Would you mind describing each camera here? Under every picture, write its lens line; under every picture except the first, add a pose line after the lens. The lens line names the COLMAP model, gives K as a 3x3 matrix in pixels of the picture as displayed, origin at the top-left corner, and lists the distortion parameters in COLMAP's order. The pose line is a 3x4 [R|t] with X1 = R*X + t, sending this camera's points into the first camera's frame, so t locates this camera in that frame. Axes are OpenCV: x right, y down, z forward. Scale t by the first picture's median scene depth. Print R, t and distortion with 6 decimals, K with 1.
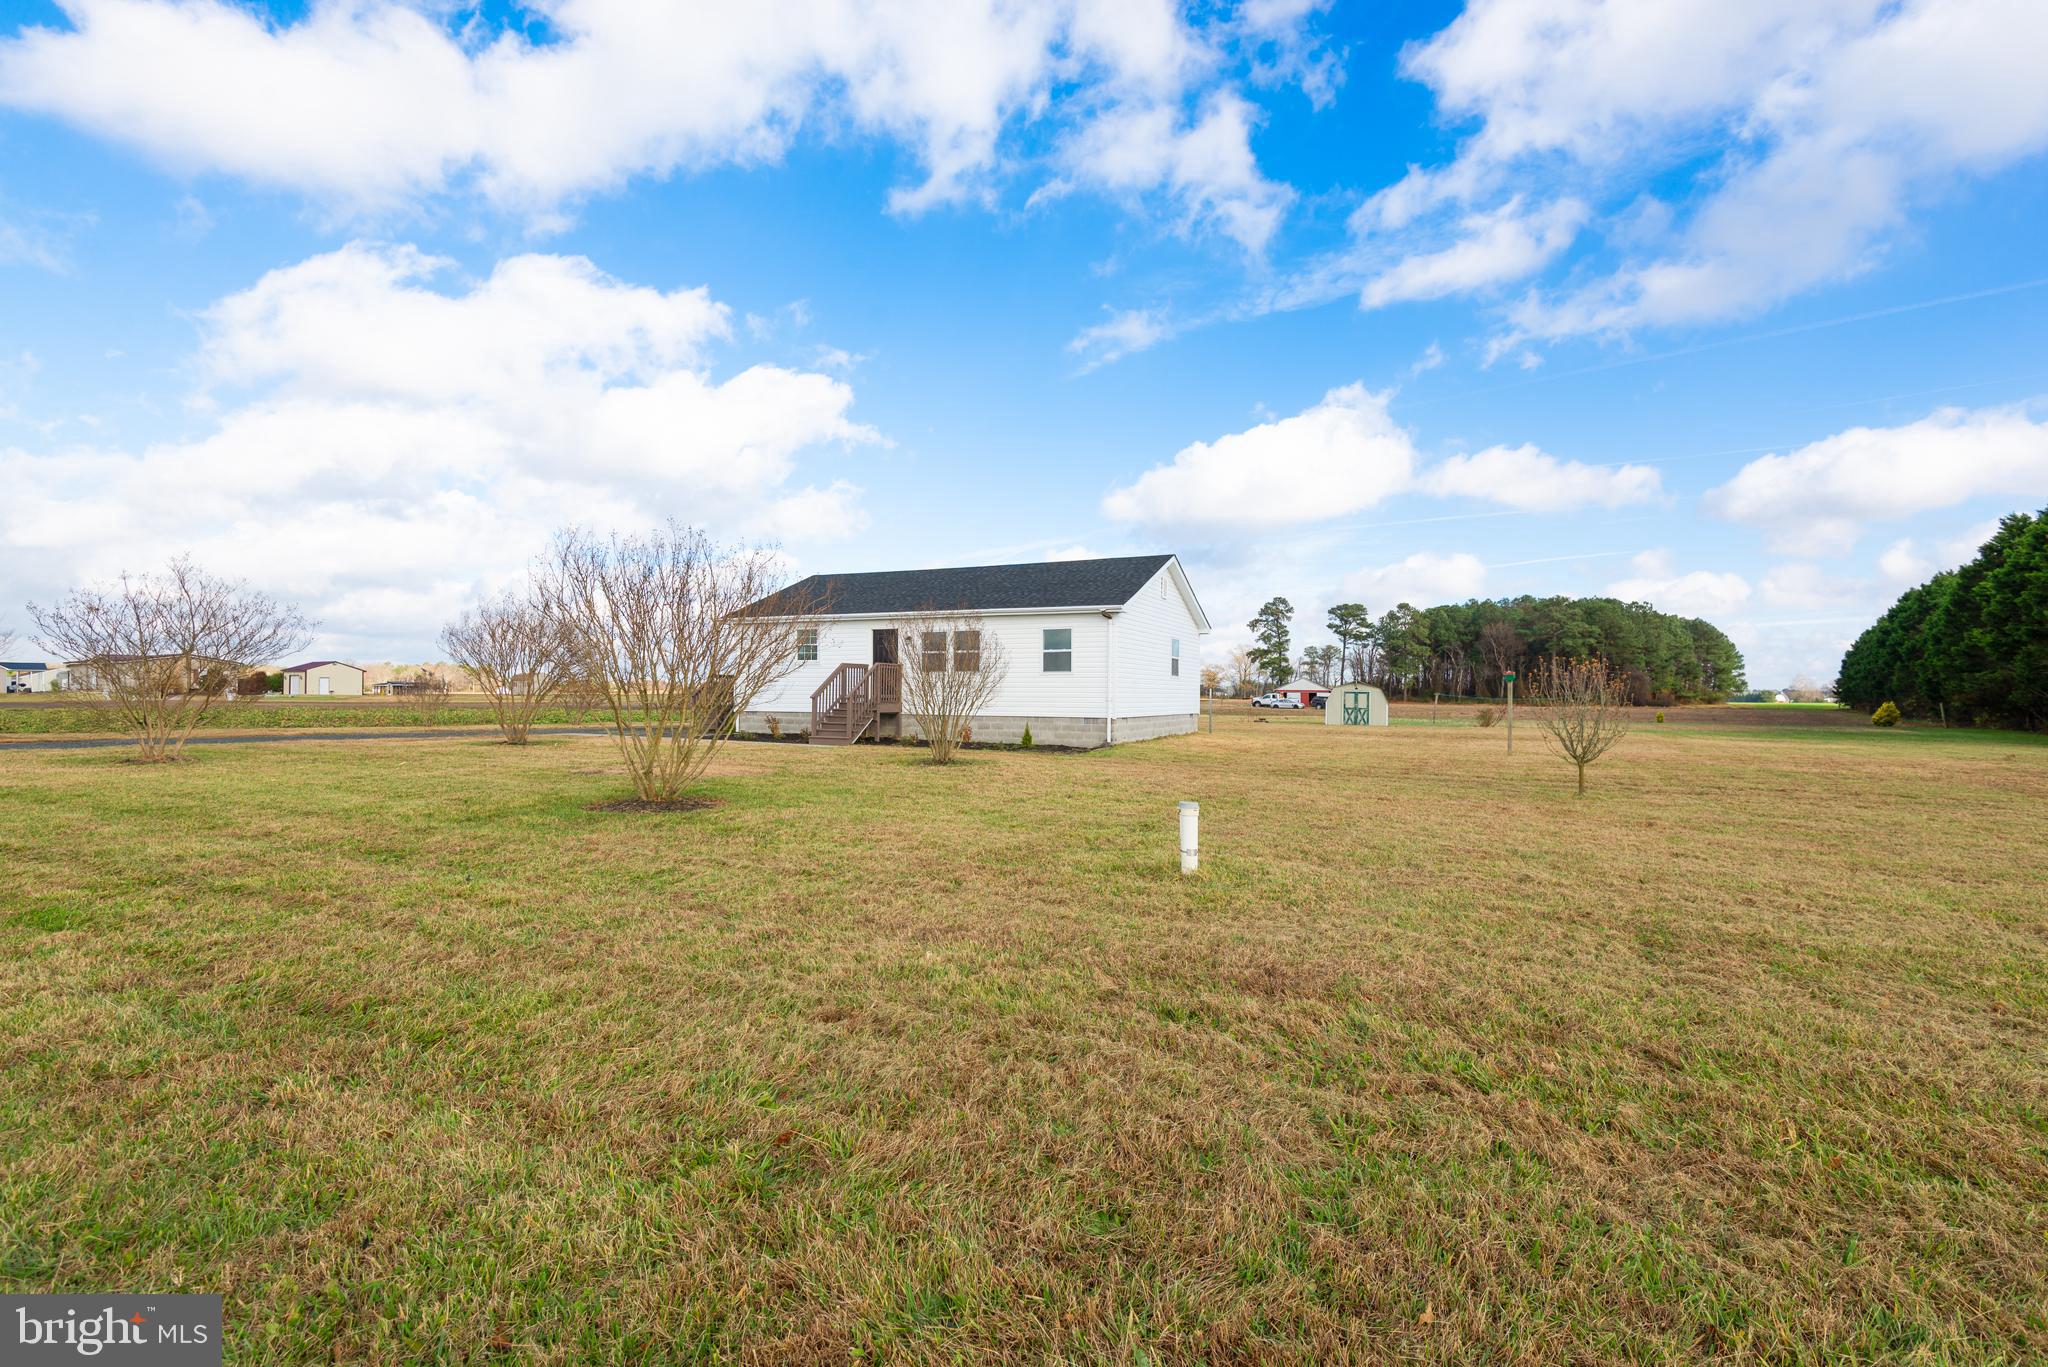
lens RADIAL K [[950.6, 0, 1037.3], [0, 950.6, 681.9], [0, 0, 1]] dist [-0.011460, 0.000458]
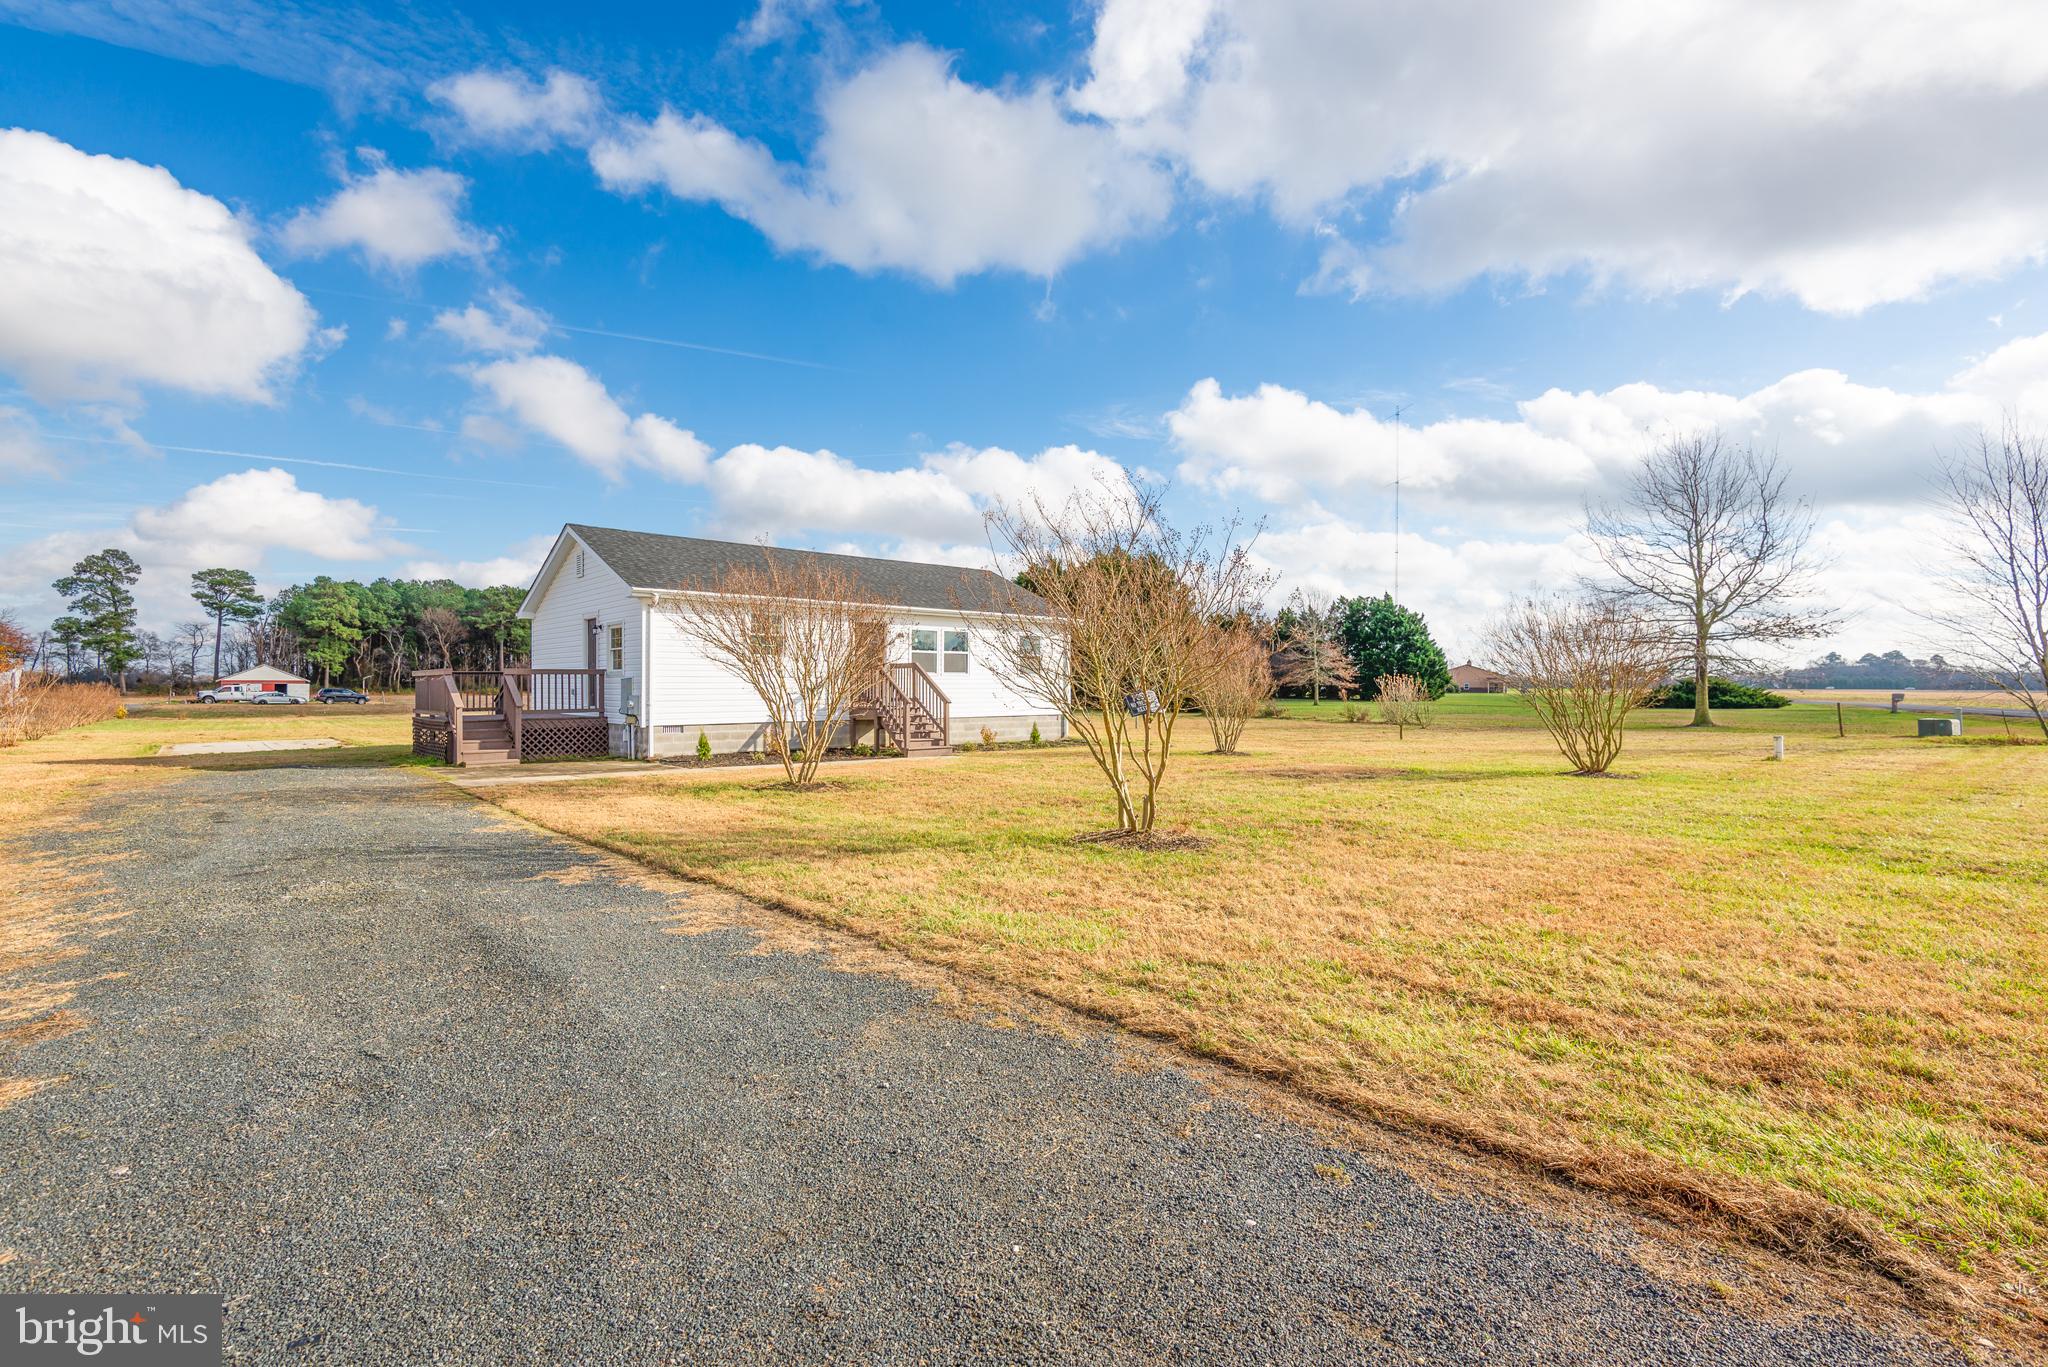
lens RADIAL K [[950.6, 0, 1023.3], [0, 950.6, 685.2], [0, 0, 1]] dist [-0.011460, 0.000458]
pose [[0.330739, -0.009453, 0.943675, -0.210889], [-0.008467, 0.999880, 0.012983, -0.002581], [-0.943684, -0.012284, 0.330619, 0.130079]]
